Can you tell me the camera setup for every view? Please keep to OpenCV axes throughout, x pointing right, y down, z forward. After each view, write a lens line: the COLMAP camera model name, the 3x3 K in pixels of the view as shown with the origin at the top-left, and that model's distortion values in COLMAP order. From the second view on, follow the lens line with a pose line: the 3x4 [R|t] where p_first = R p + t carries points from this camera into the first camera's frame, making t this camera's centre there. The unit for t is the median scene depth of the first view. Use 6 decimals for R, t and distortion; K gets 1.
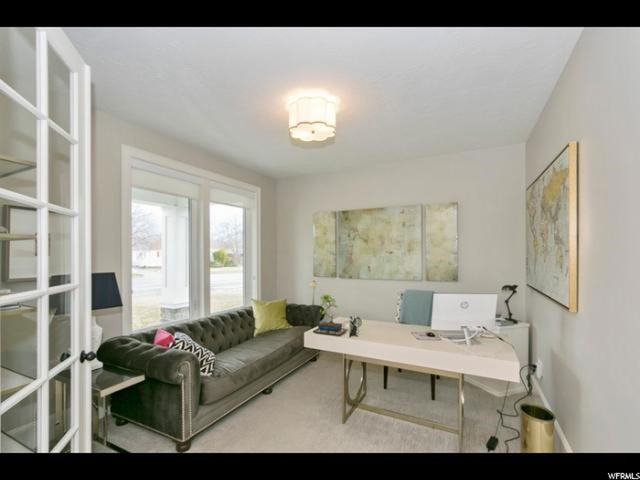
lens RADIAL K [[297.4, 0, 317.3], [0, 297.4, 246.6], [0, 0, 1]] dist [0.001621, -0.001100]
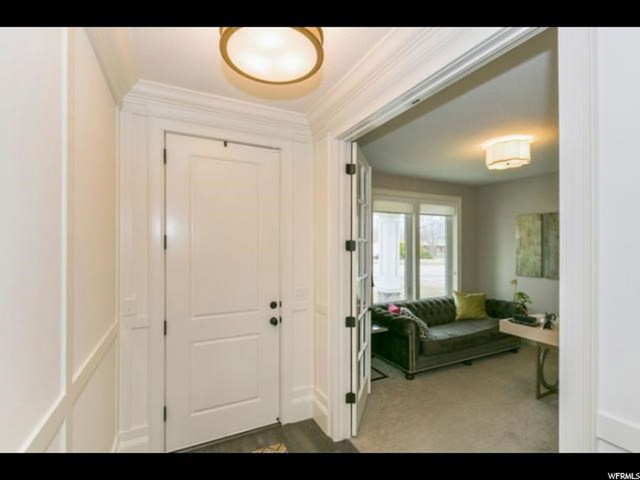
lens RADIAL K [[297.4, 0, 315.2], [0, 297.4, 245.7], [0, 0, 1]] dist [0.001621, -0.001100]
pose [[0.802695, 0.007272, -0.596346, 0.061970], [0.008793, 0.999673, 0.024027, -0.052572], [0.596325, -0.024530, 0.802368, -0.382389]]
